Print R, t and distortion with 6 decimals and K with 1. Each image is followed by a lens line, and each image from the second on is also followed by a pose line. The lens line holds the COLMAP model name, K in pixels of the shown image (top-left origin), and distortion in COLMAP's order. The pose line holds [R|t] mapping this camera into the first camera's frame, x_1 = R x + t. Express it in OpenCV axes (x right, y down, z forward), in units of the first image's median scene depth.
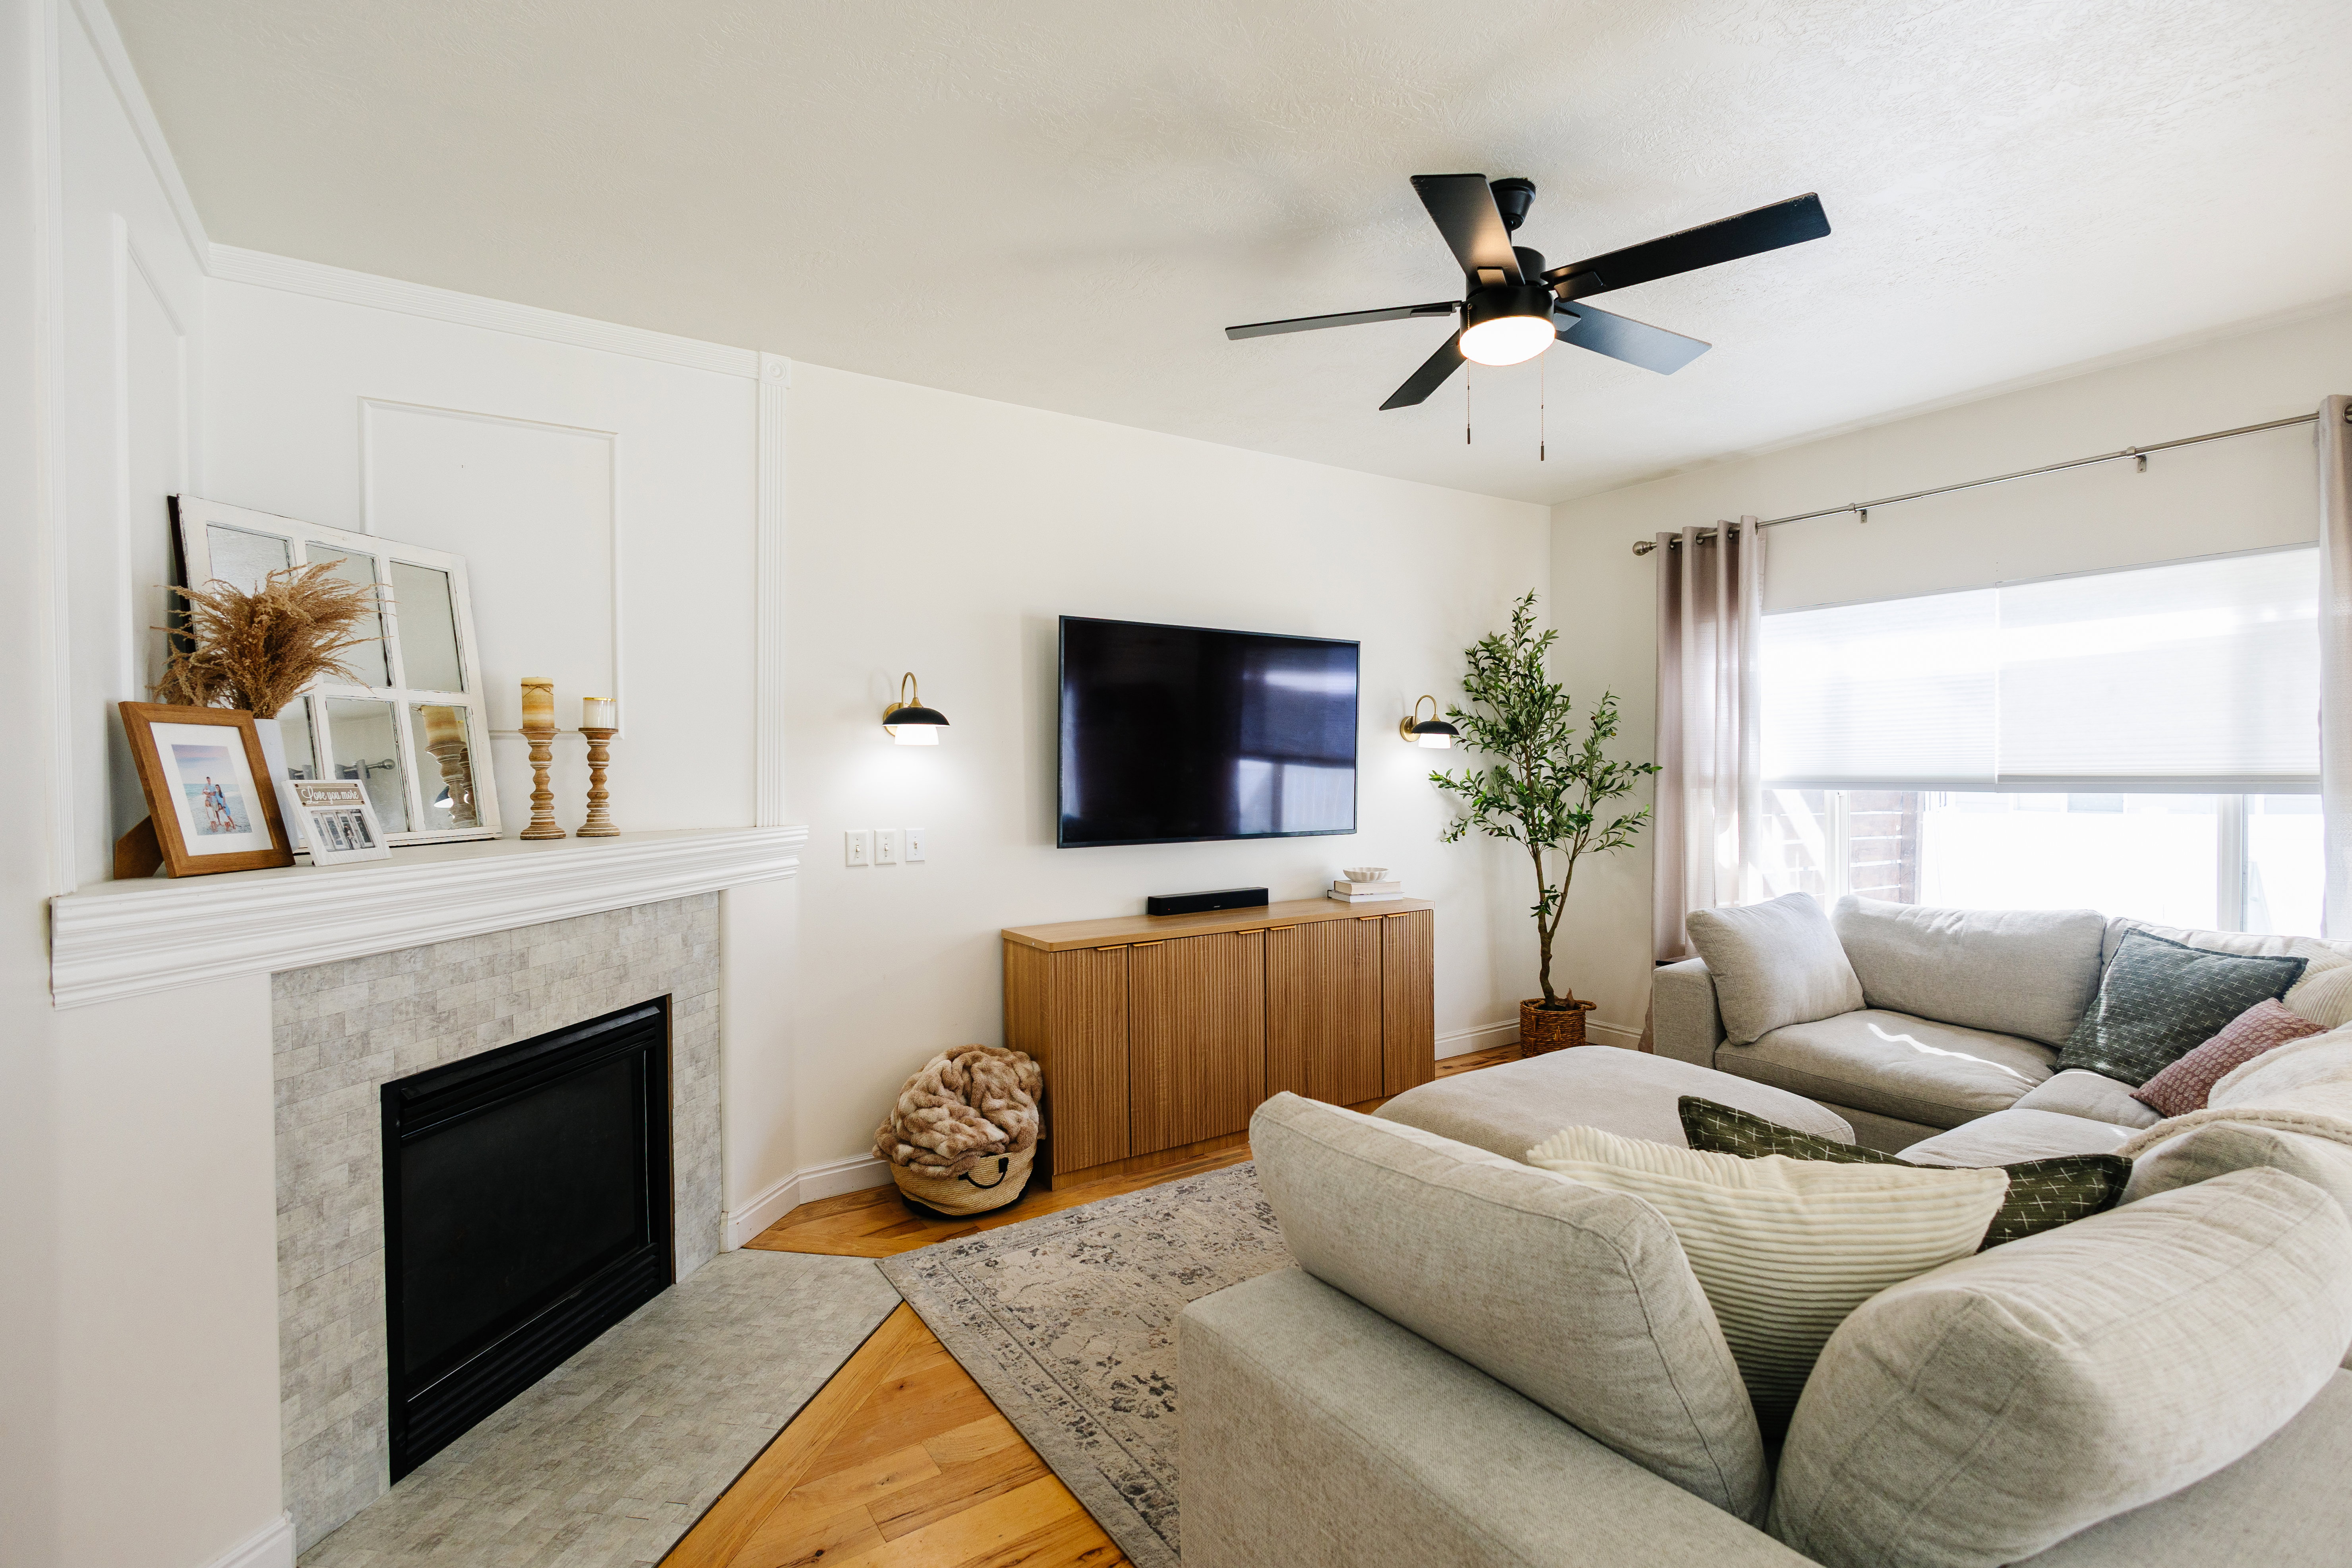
lens RADIAL K [[1100.6, 0, 1186.3], [0, 1100.6, 789.4], [0, 0, 1]] dist [0.008008, -0.001363]
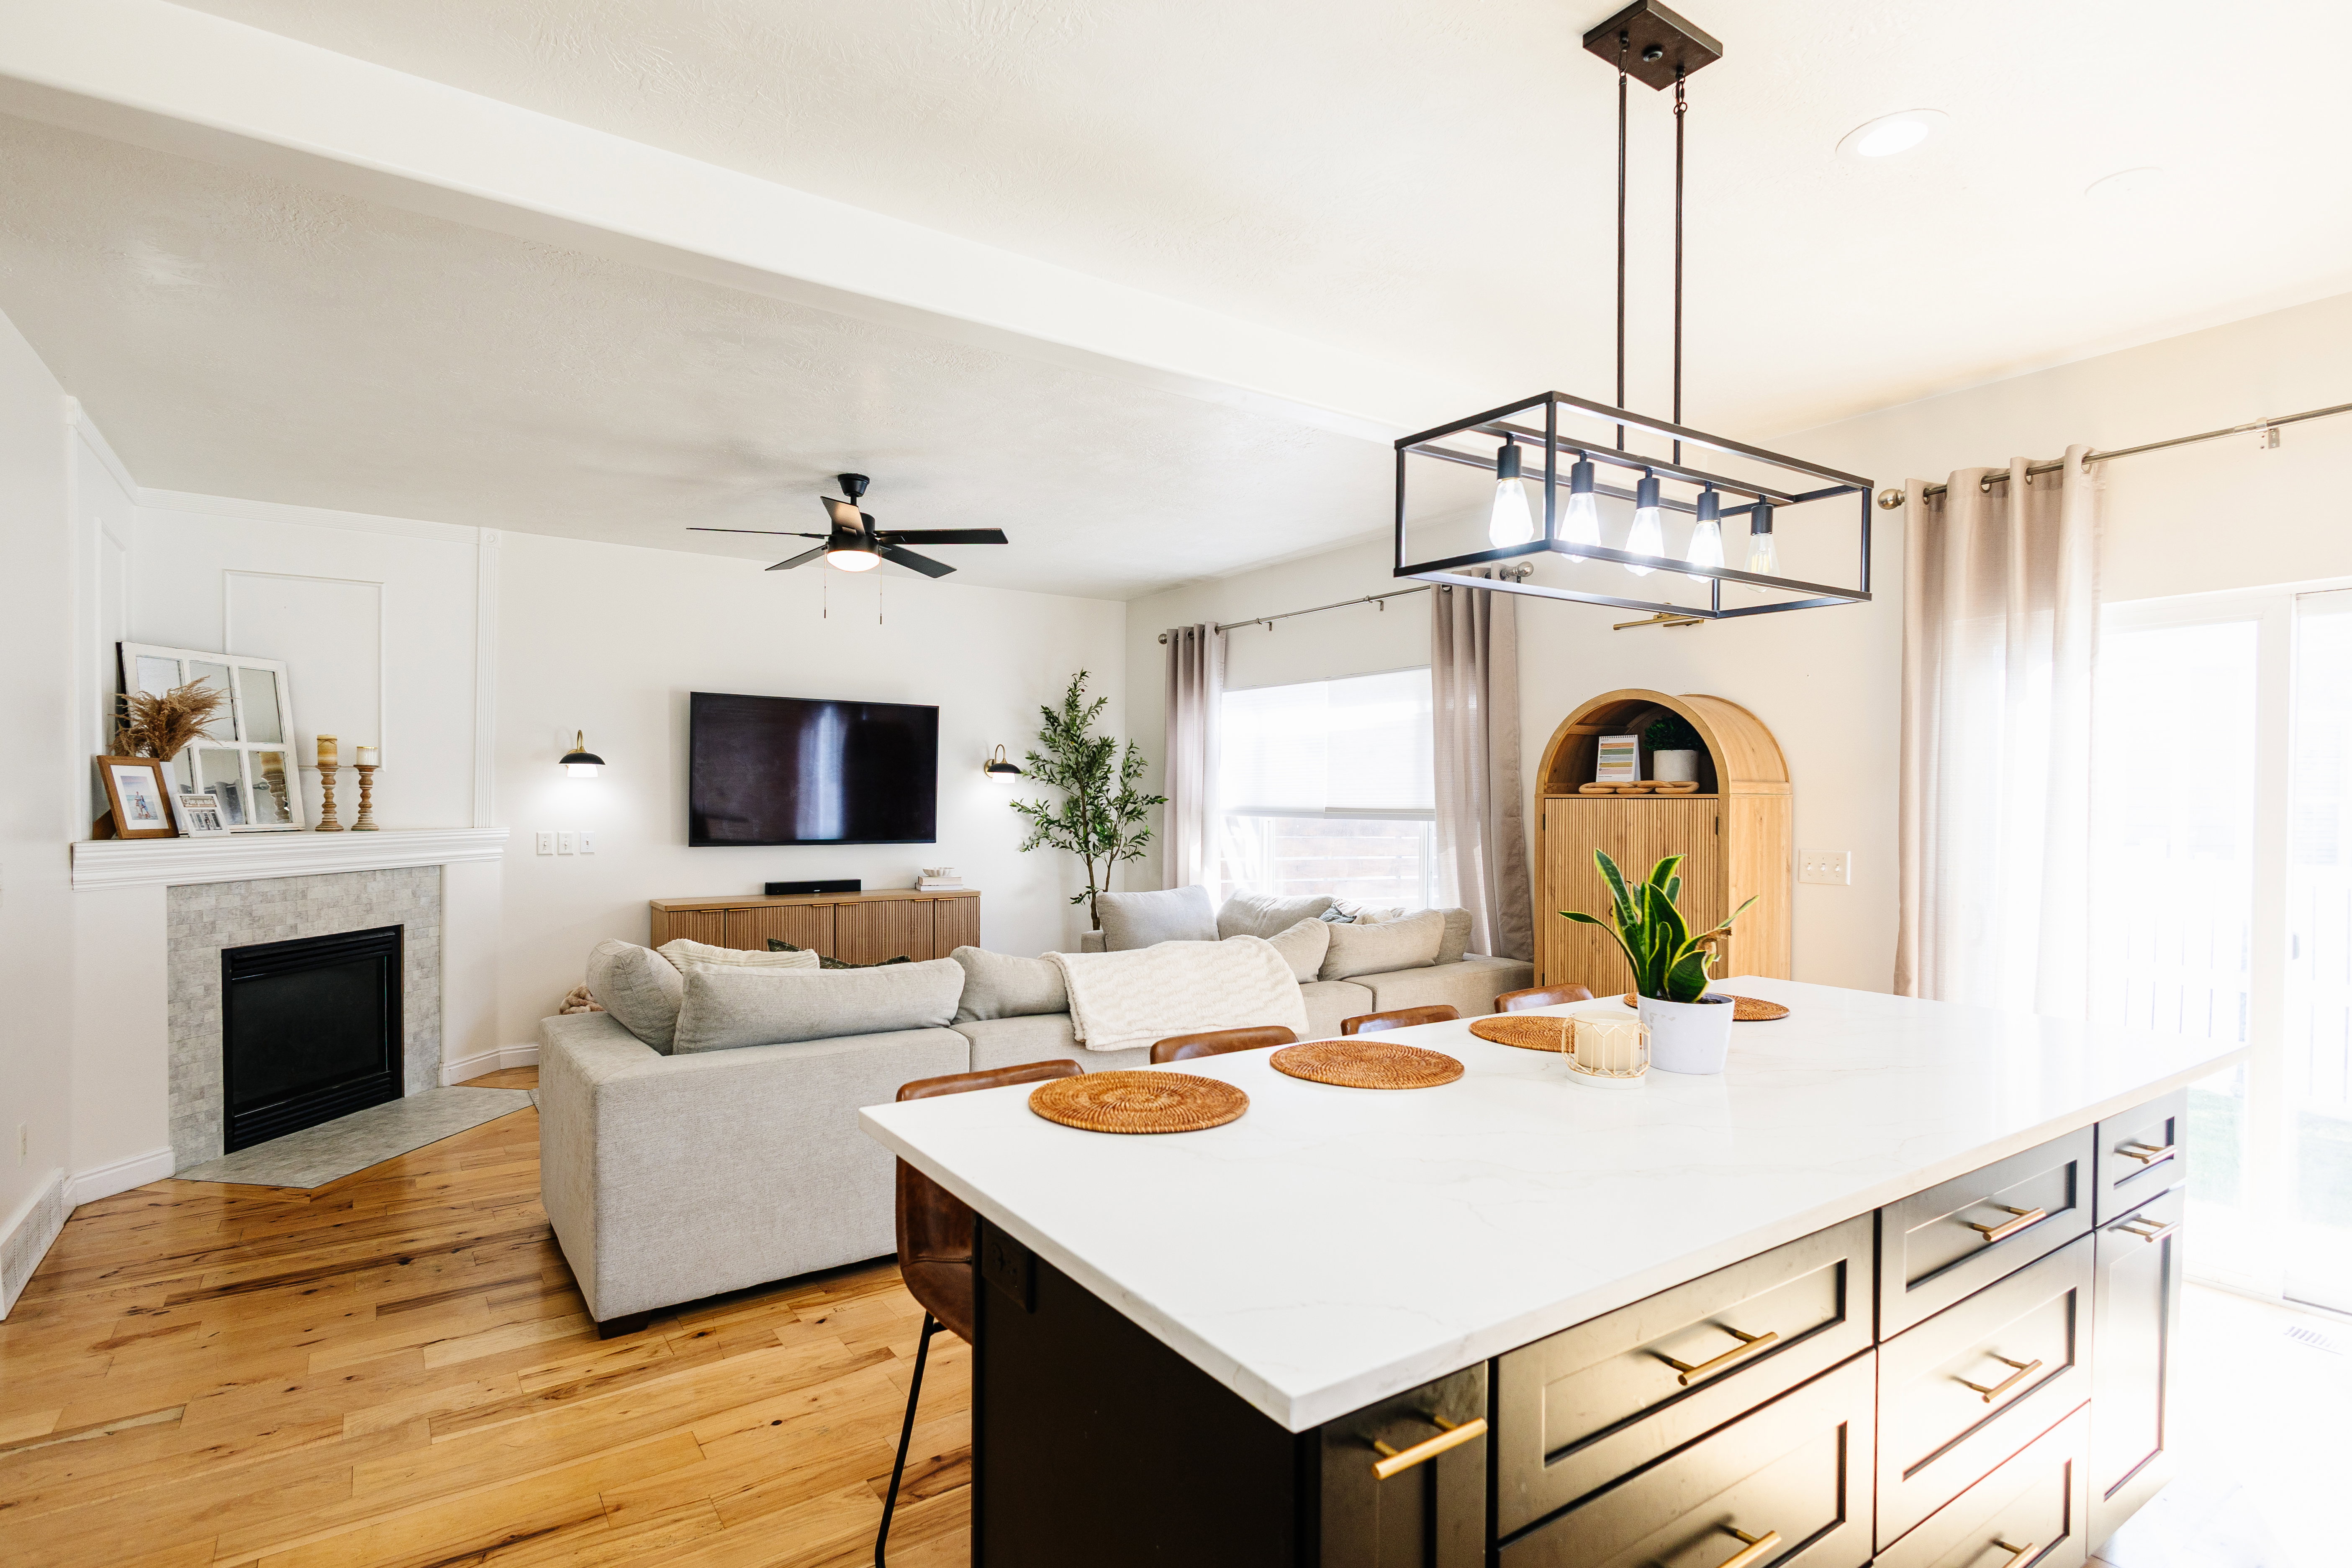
lens RADIAL K [[1155.9, 0, 1111.9], [0, 1155.9, 818.9], [0, 0, 1]] dist [0.007087, 0.001145]
pose [[0.999829, 0.015137, -0.010581, 0.624628], [-0.015111, 0.999883, 0.002545, 0.004198], [0.010618, -0.002385, 0.999941, -0.750132]]
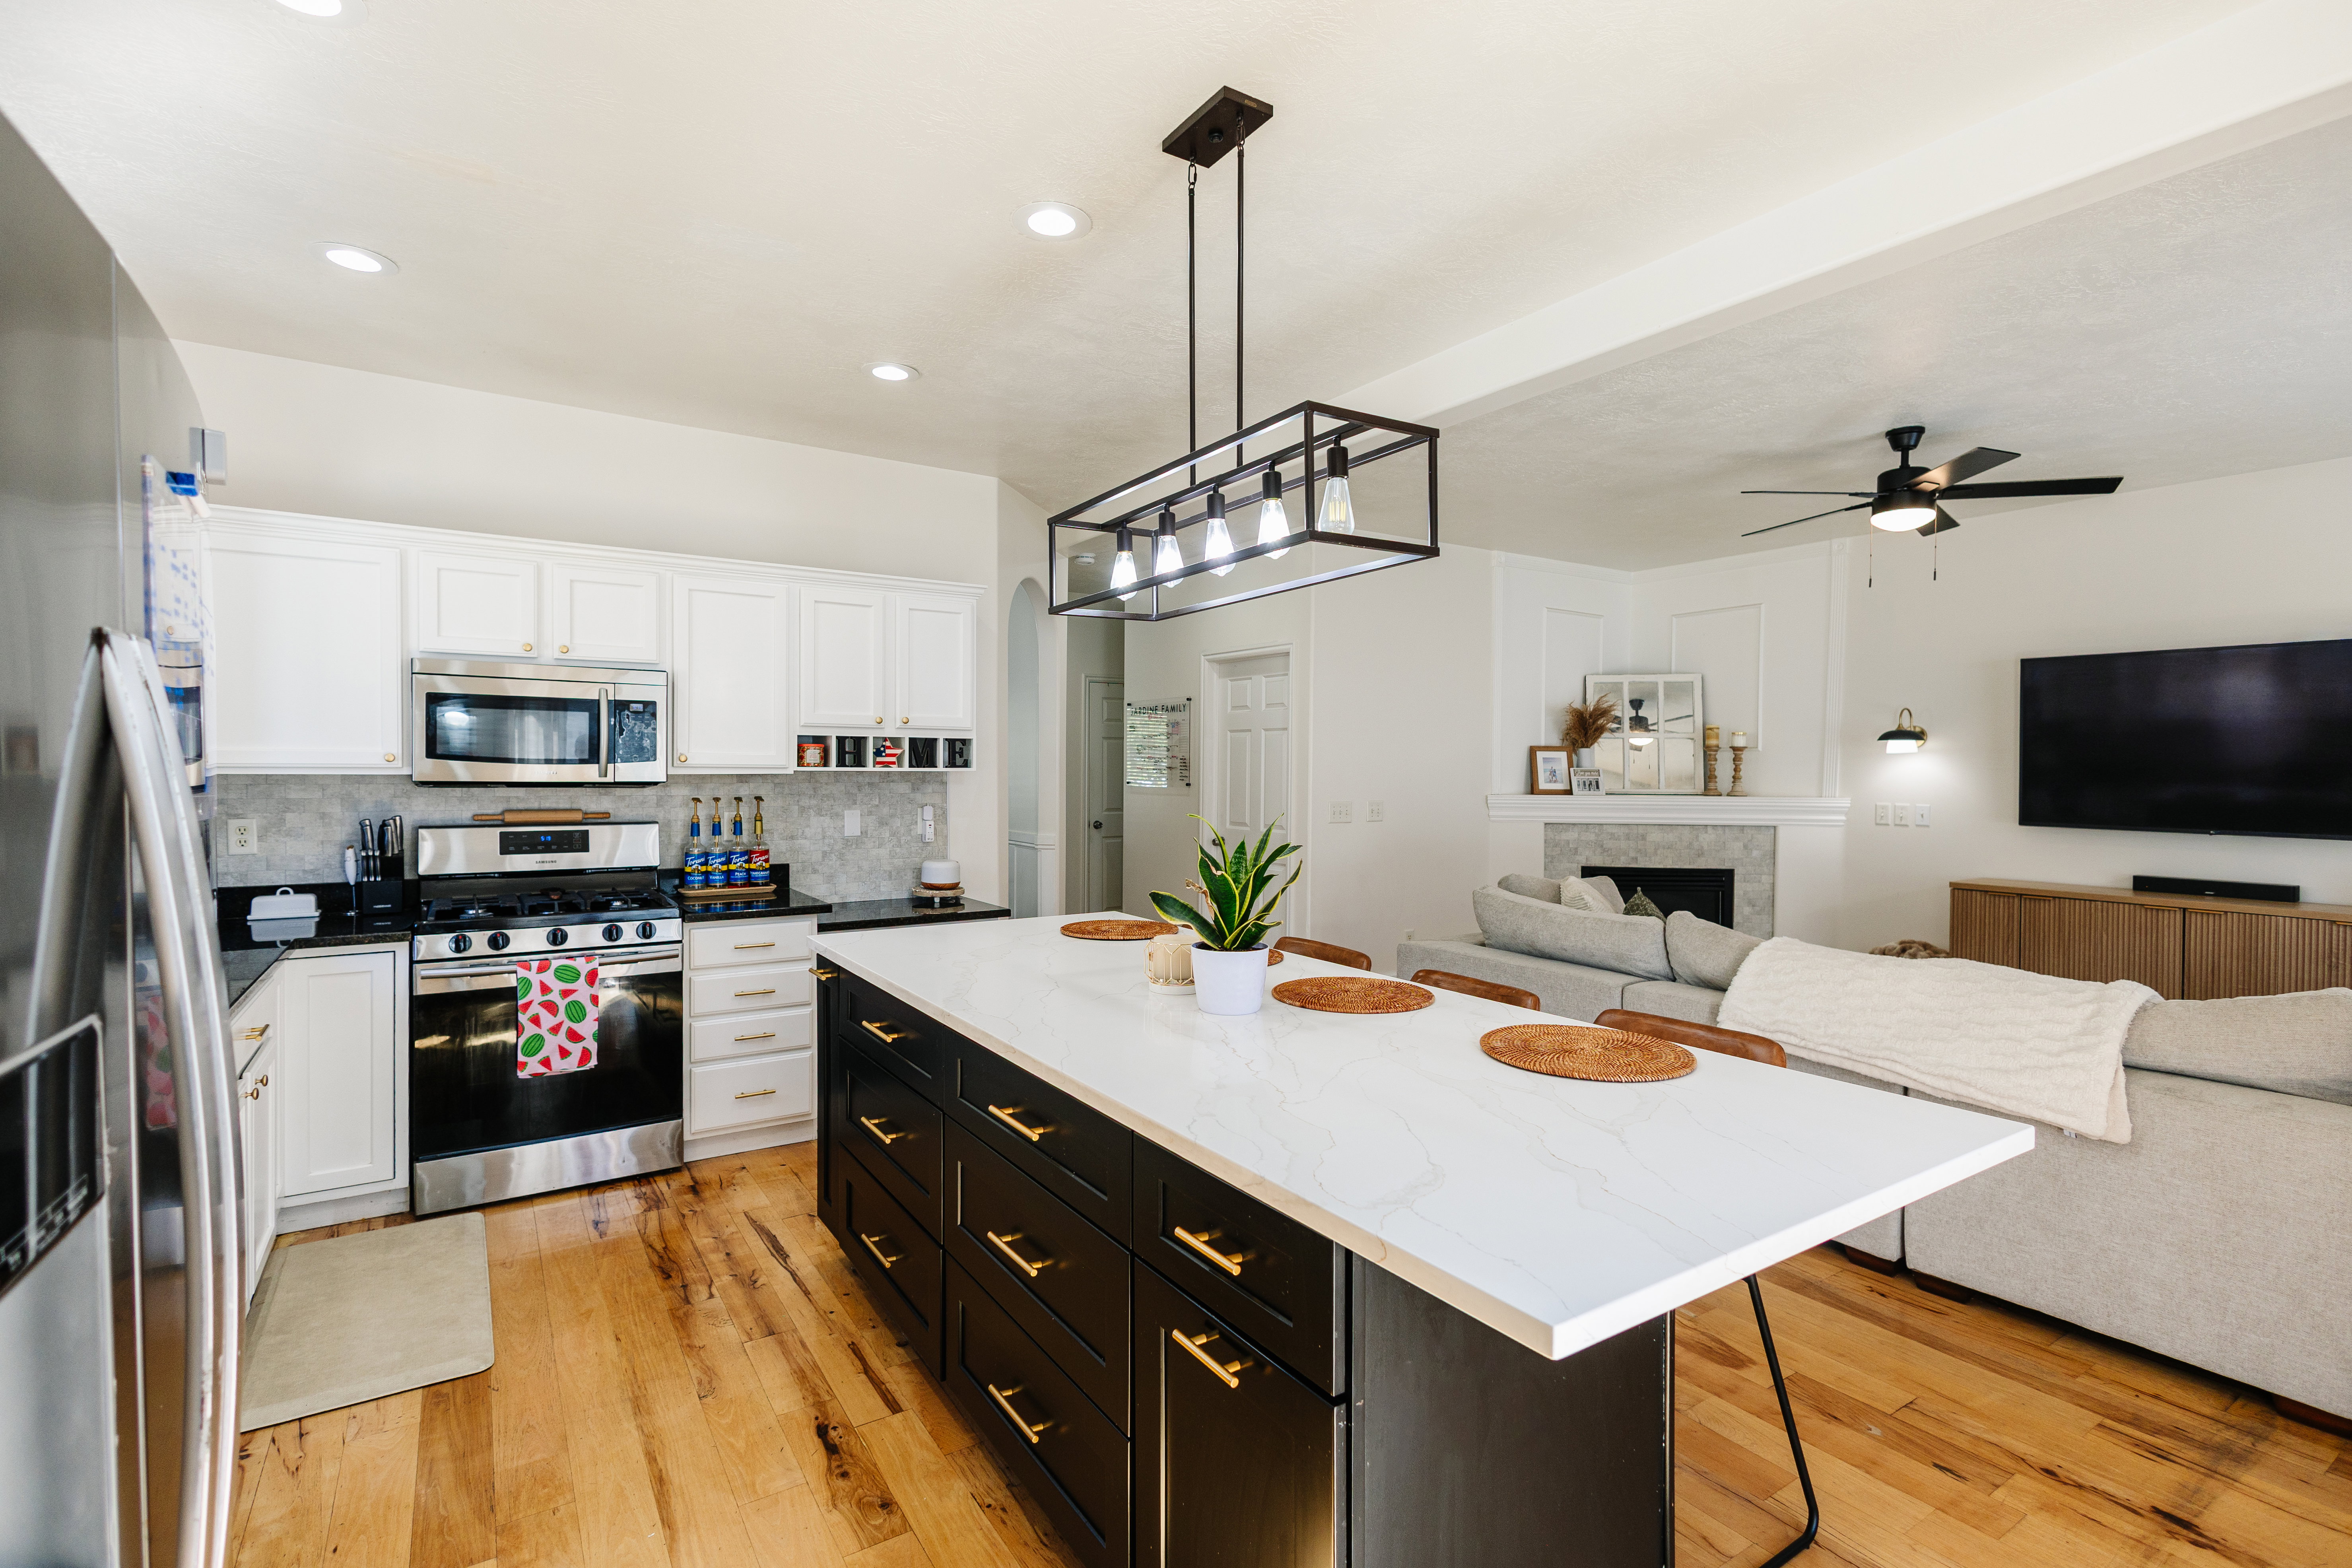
lens RADIAL K [[1100.6, 0, 1181.7], [0, 1100.6, 772.6], [0, 0, 1]] dist [0.008008, -0.001363]
pose [[-0.005374, 0.017685, -0.999829, 1.698082], [-0.023270, 0.999571, 0.017805, -0.017569], [0.999715, 0.023361, -0.004961, -0.081473]]
